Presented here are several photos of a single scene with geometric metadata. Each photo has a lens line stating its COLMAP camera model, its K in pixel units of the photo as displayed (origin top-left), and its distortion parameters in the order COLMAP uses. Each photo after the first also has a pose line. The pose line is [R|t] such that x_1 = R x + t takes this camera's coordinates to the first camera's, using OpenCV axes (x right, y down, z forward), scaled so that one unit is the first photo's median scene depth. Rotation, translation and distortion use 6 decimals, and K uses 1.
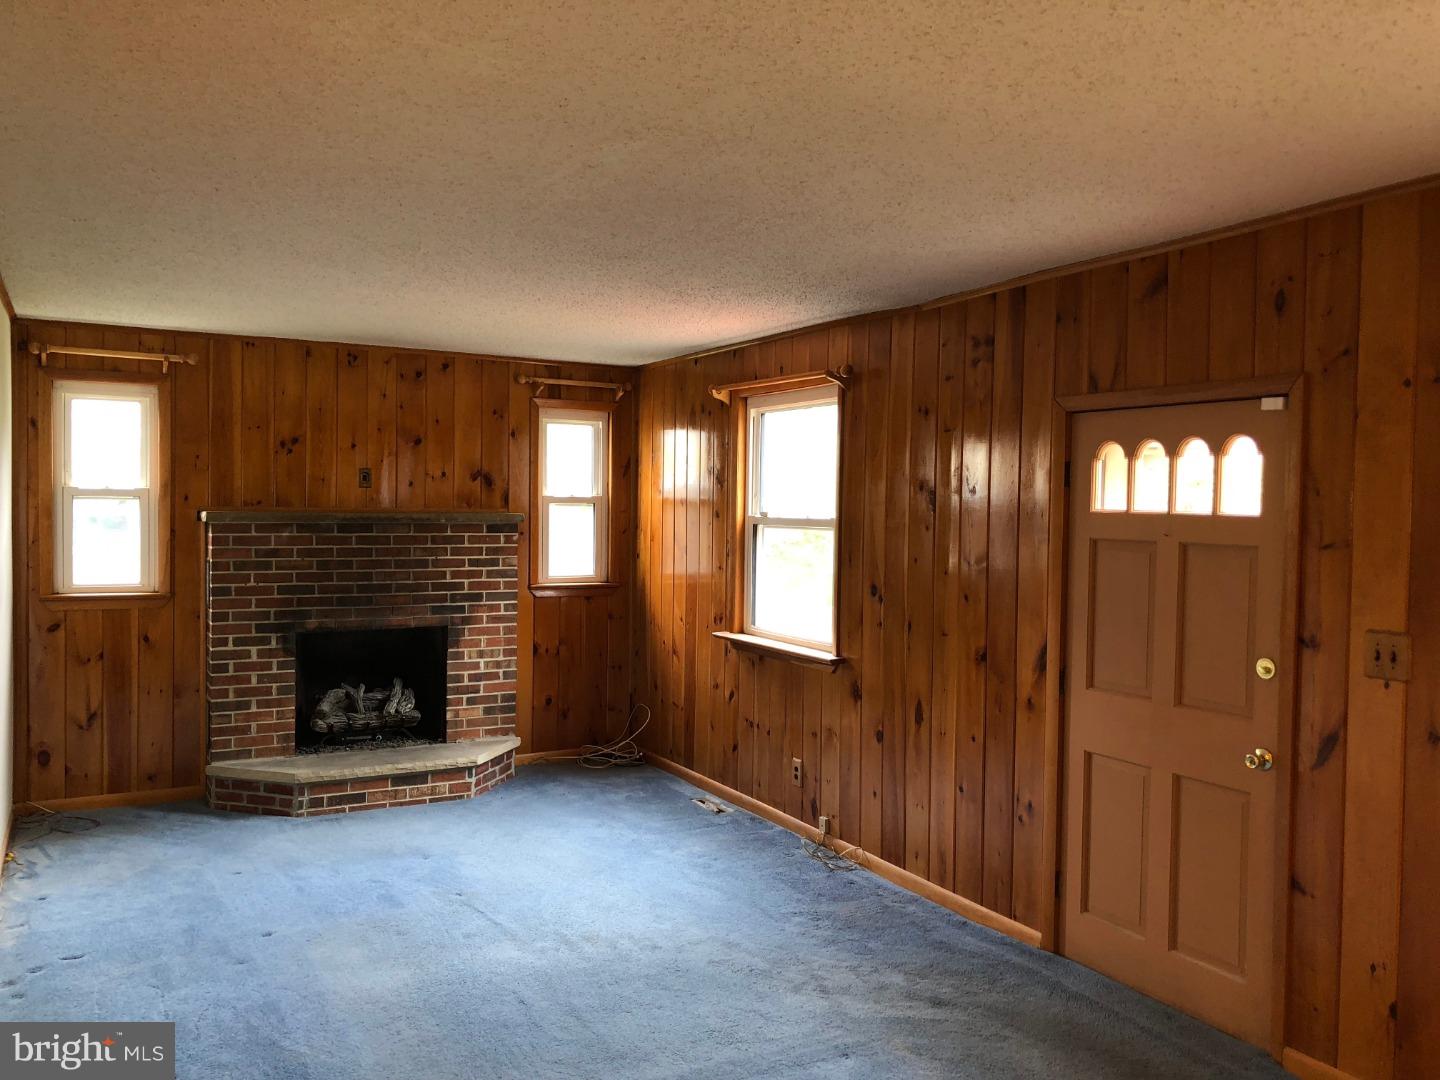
lens RADIAL K [[1172.2, 0, 720.0], [0, 1172.2, 540.0], [0, 0, 1]] dist [0.047385, -0.078753]
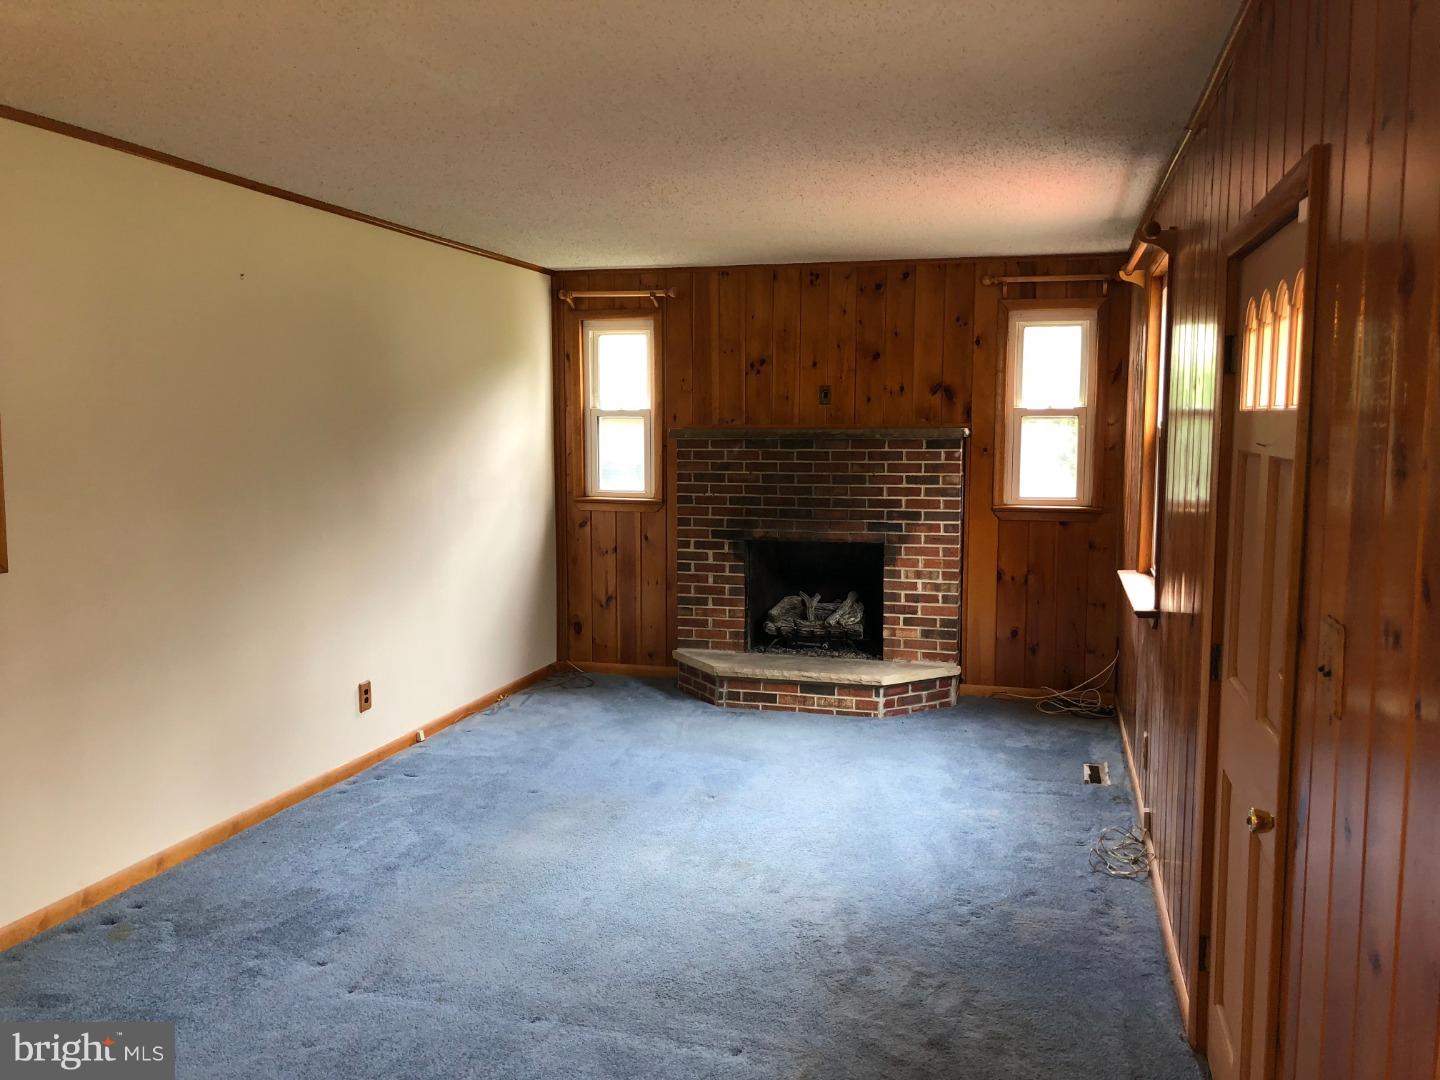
lens RADIAL K [[1167.4, 0, 720.0], [0, 1167.4, 540.0], [0, 0, 1]] dist [0.153900, -0.501946]
pose [[0.720278, 0.059192, -0.691155, 0.354330], [-0.011021, 0.997203, 0.073918, -0.000919], [0.693598, -0.045624, 0.718916, 0.199798]]
